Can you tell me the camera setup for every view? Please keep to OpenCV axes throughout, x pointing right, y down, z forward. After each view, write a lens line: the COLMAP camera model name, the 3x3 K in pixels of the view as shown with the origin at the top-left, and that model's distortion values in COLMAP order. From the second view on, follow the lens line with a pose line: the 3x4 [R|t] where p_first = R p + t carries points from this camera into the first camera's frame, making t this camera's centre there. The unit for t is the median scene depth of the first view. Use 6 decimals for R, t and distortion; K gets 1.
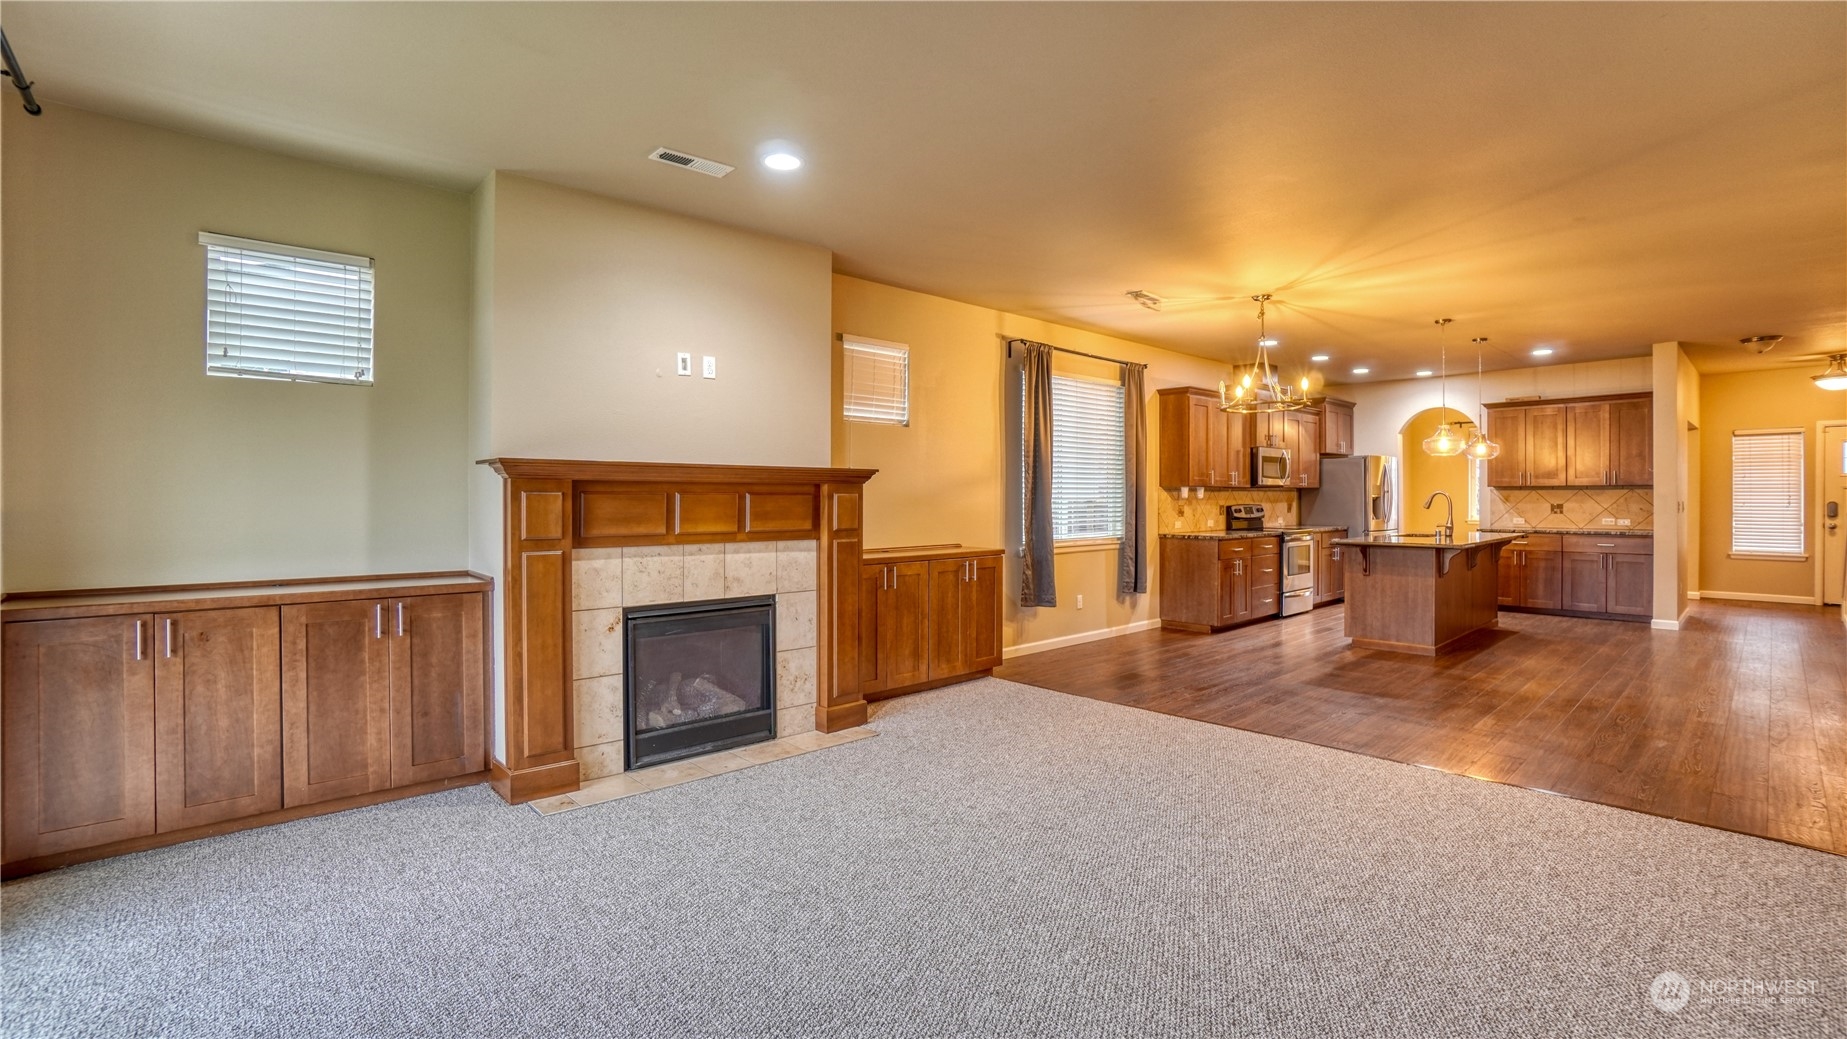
lens RADIAL K [[825.3, 0, 921.2], [0, 825.3, 500.8], [0, 0, 1]] dist [-0.068165, 0.022029]
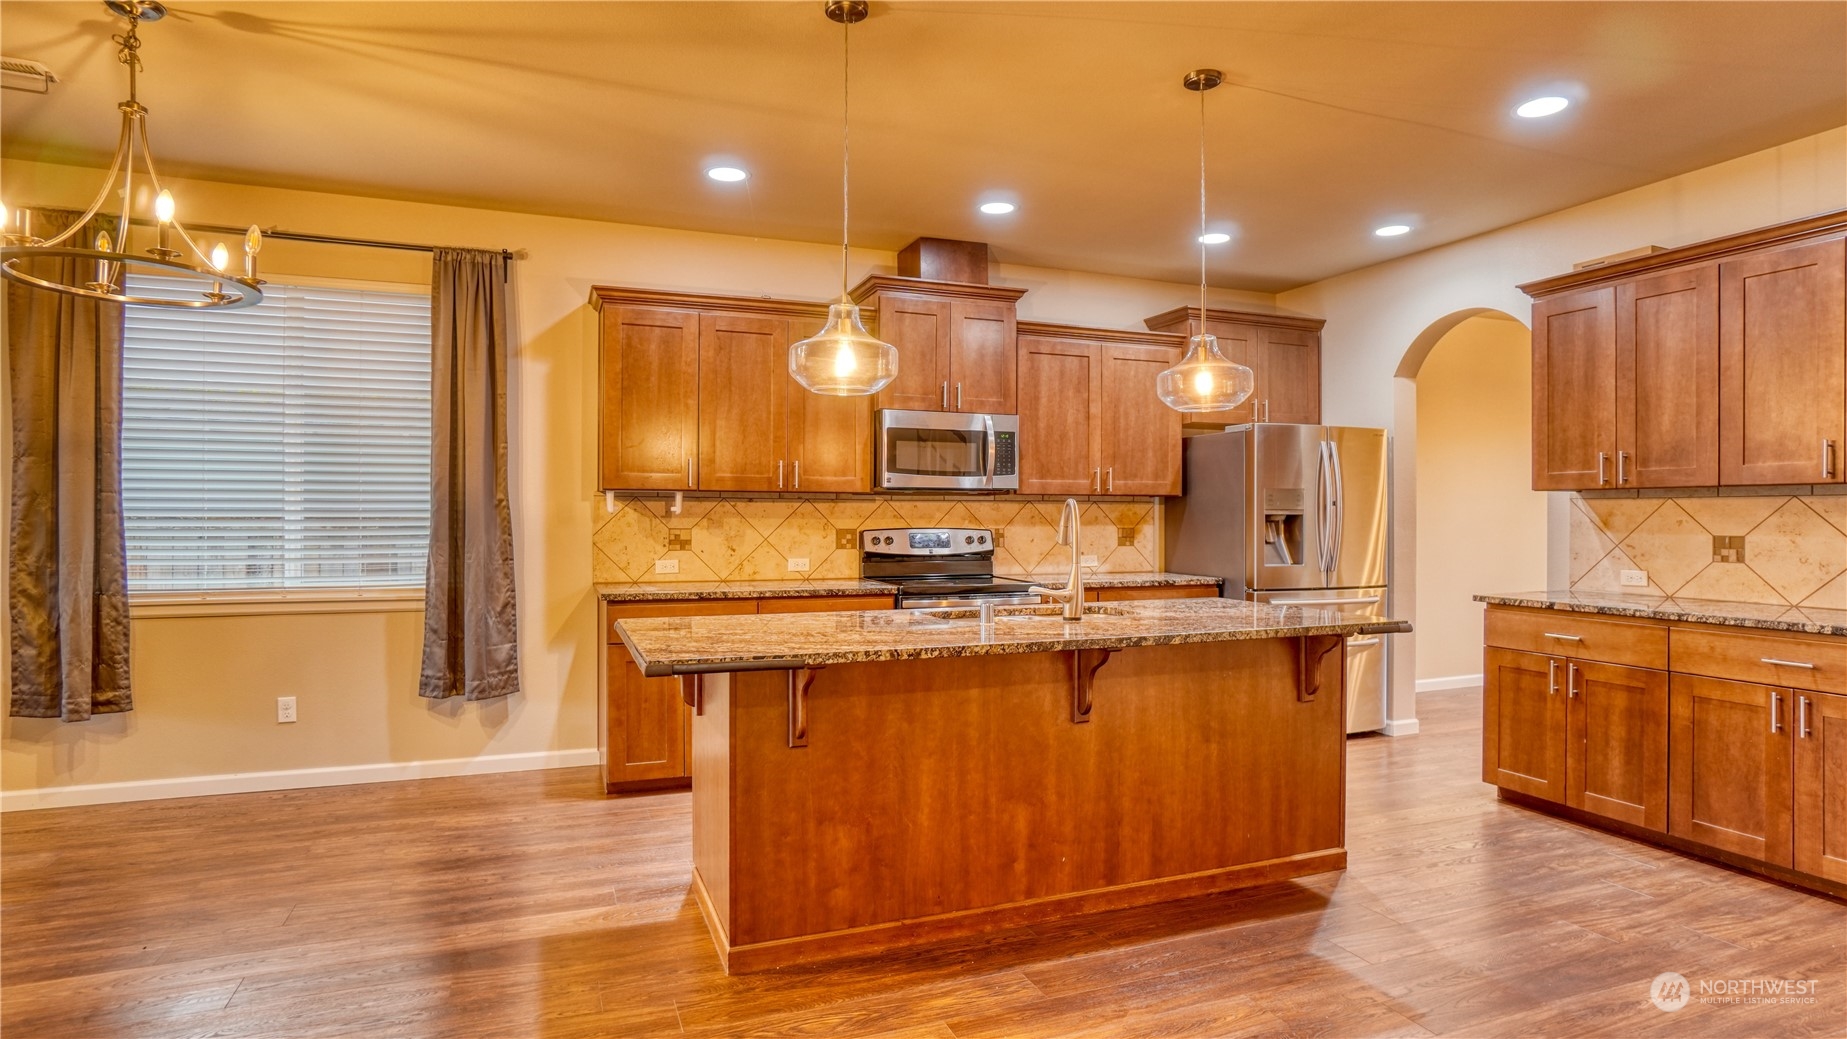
lens RADIAL K [[925.1, 0, 923.5], [0, 925.1, 519.5], [0, 0, 1]] dist [-0.034613, 0.000237]
pose [[0.927513, 0.006577, -0.373732, 1.477592], [-0.006500, 0.999978, 0.001466, -0.004144], [0.373734, 0.001070, 0.927535, 1.154054]]
